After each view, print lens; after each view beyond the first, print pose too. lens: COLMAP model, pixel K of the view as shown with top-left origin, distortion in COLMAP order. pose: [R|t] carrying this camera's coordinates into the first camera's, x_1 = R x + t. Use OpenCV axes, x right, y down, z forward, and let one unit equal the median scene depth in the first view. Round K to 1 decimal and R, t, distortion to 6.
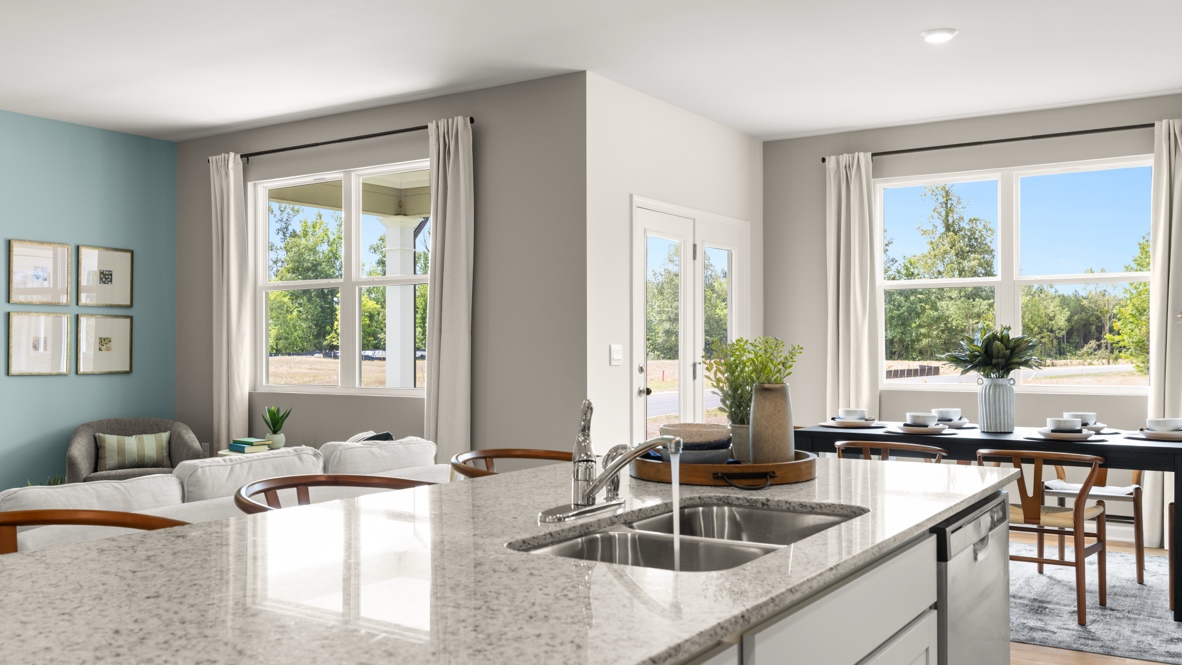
lens RADIAL K [[1045.6, 0, 584.2], [0, 1045.6, 345.9], [0, 0, 1]] dist [-0.001085, 0.008566]
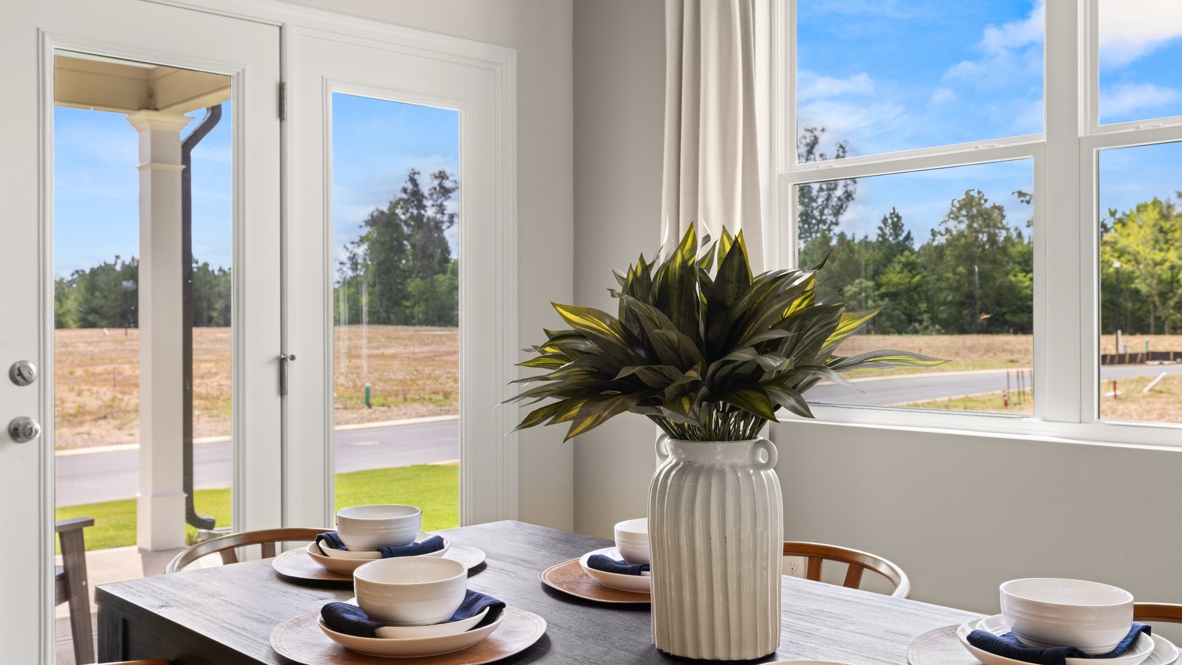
lens RADIAL K [[1135.1, 0, 587.0], [0, 1135.1, 332.0], [0, 0, 1]] dist [-0.001498, 0.008993]
pose [[0.970596, 0.000219, -0.240716, 0.329438], [0.002451, 0.999939, 0.010793, 0.001226], [0.240704, -0.011065, 0.970536, 0.552301]]
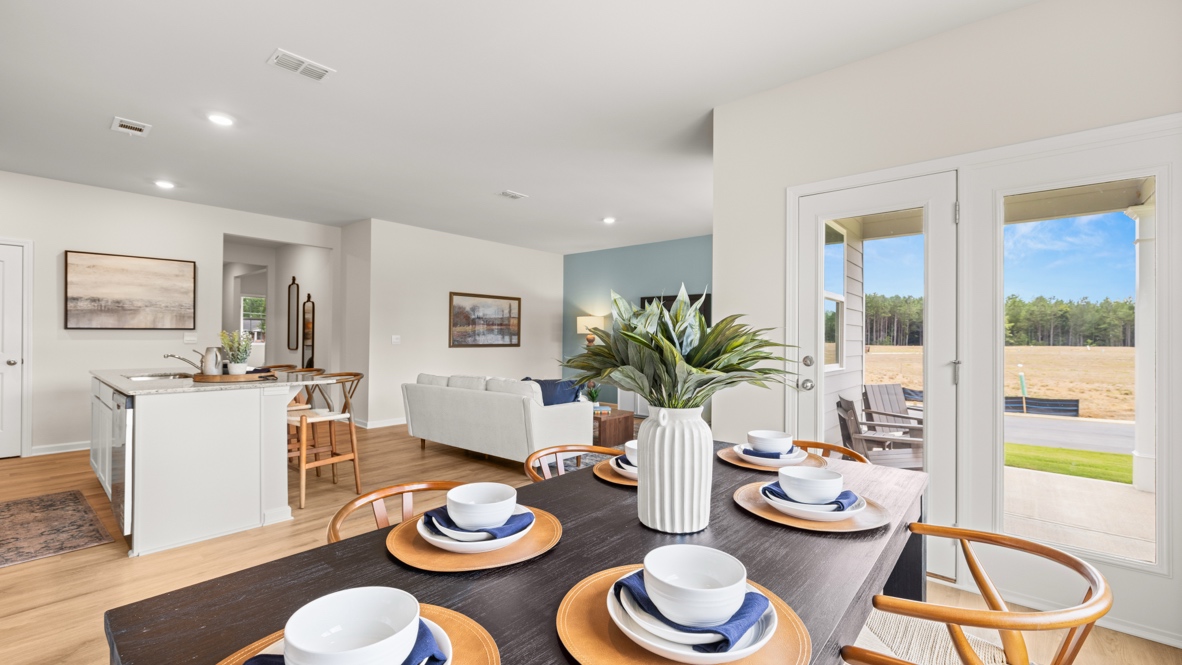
lens RADIAL K [[492.3, 0, 586.7], [0, 492.3, 333.7], [0, 0, 1]] dist [-0.001047, -0.000420]
pose [[-0.134972, -0.006543, -0.990828, 0.471817], [-0.006306, 0.999964, -0.005744, 0.000152], [0.990829, 0.005473, -0.135008, 0.757708]]
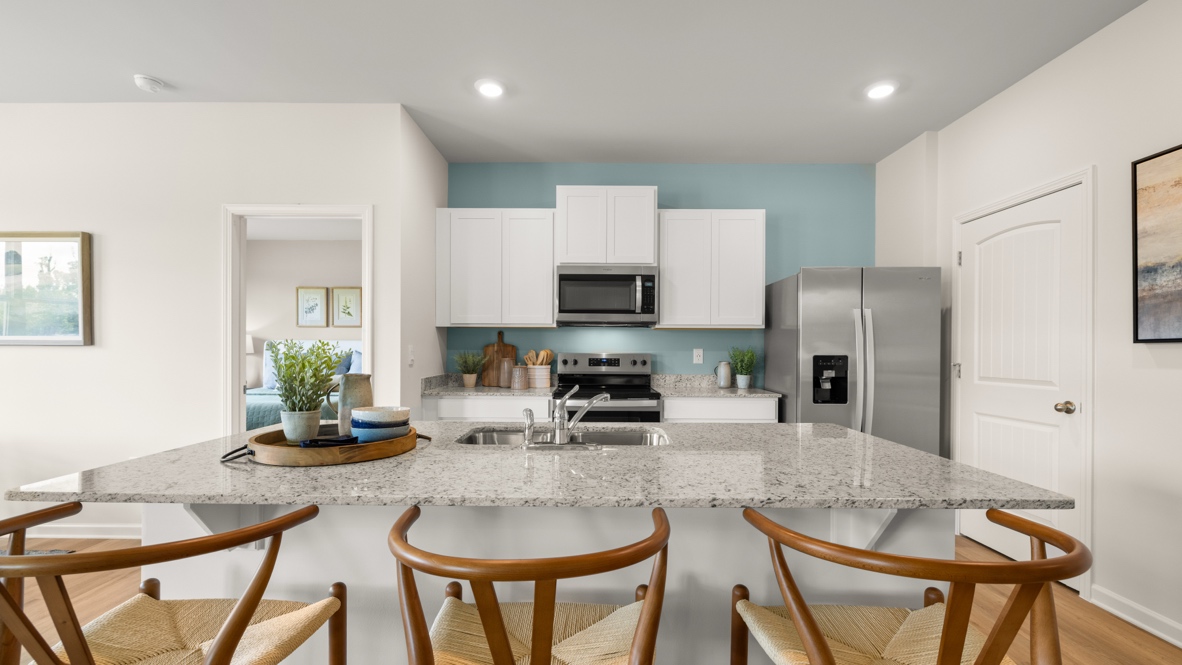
lens RADIAL K [[495.7, 0, 586.6], [0, 495.7, 350.1], [0, 0, 1]] dist [-0.003247, -0.000454]
pose [[-0.540721, -0.003519, 0.841195, -0.187617], [-0.005333, 0.999985, 0.000755, 0.000341], [-0.841185, -0.004078, -0.540732, 0.381874]]
